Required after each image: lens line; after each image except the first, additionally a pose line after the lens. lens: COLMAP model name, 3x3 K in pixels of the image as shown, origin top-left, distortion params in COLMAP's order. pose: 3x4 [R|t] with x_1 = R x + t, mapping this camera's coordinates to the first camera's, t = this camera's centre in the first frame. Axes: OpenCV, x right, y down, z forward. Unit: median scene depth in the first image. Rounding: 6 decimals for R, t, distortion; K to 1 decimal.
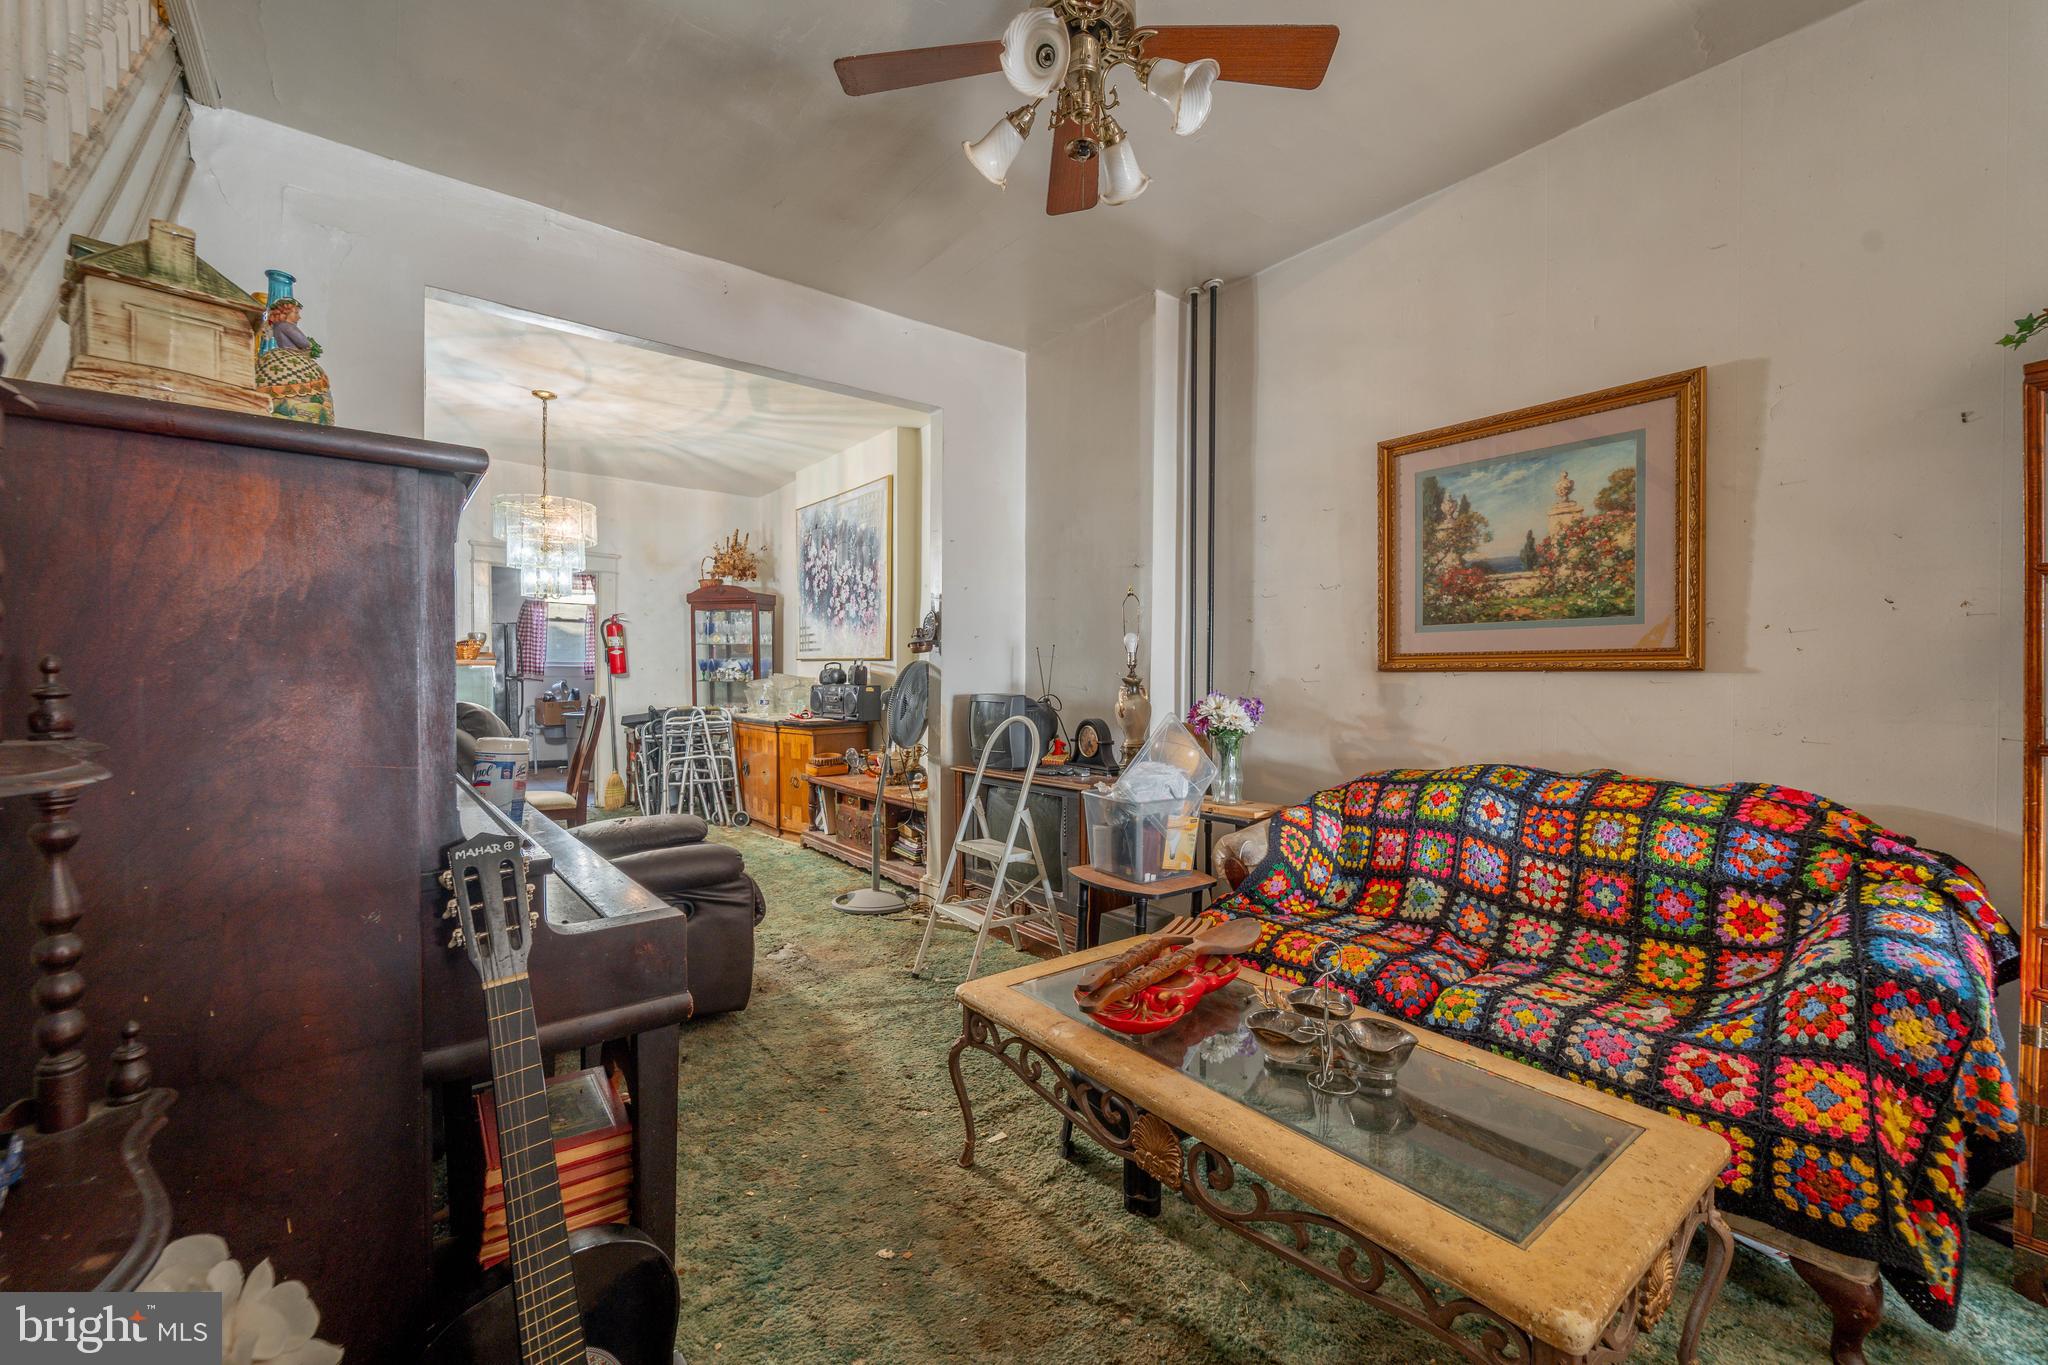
lens RADIAL K [[841.0, 0, 1024.0], [0, 841.0, 682.5], [0, 0, 1]] dist [0.003386, 0.000153]
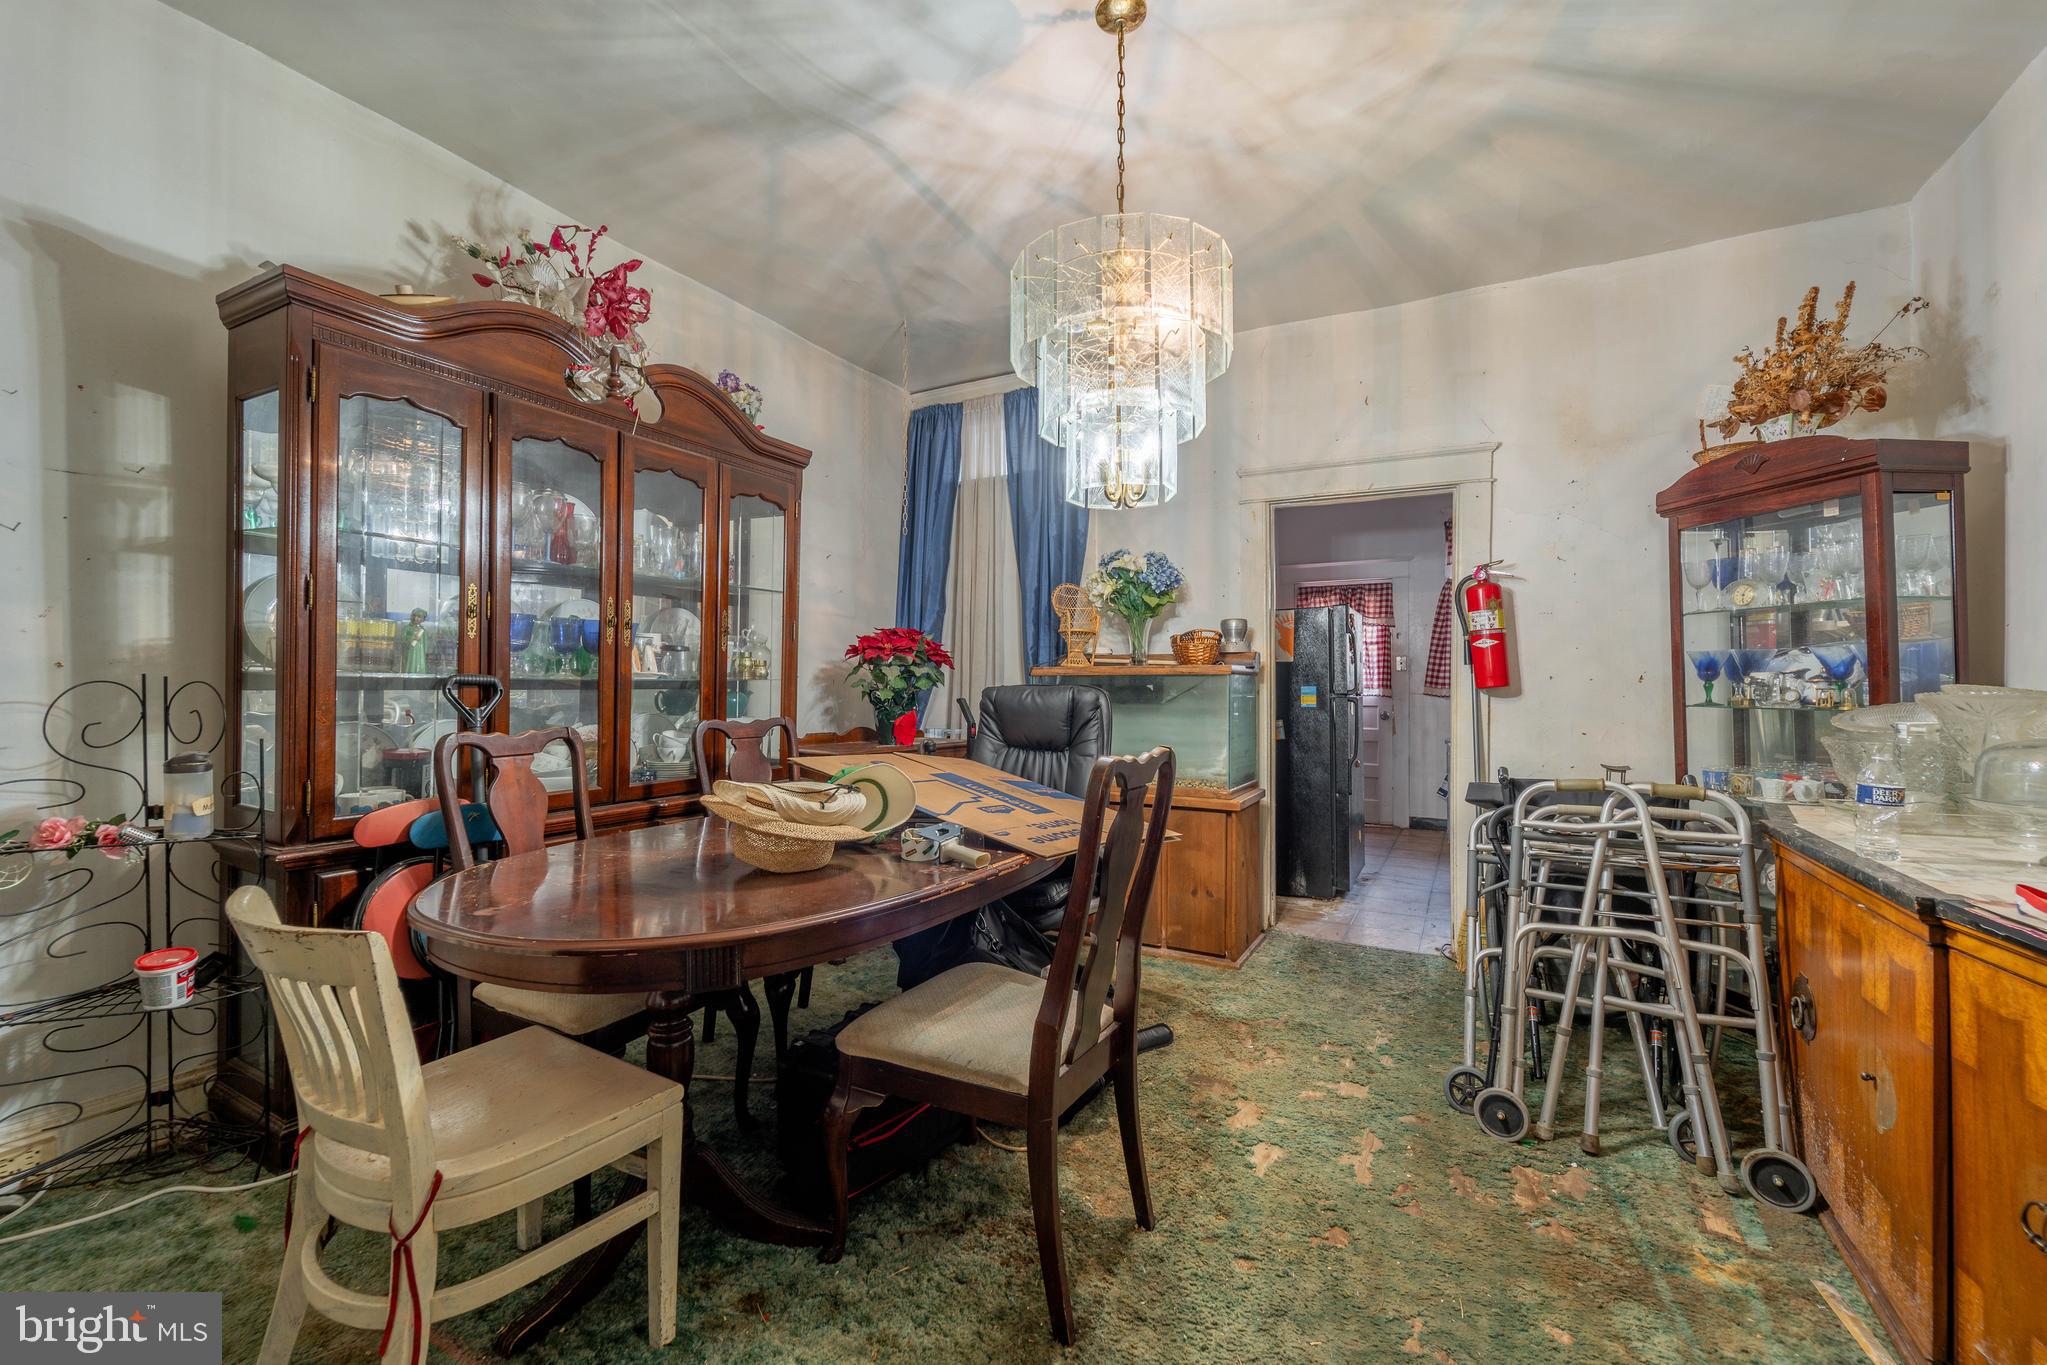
lens RADIAL K [[840.6, 0, 1023.5], [0, 840.6, 682.5], [0, 0, 1]] dist [0.003386, 0.000153]
pose [[0.398432, -0.006588, -0.917174, -0.148017], [-0.007356, 0.999919, -0.010378, -0.006363], [0.917168, 0.010881, 0.398351, 0.557228]]
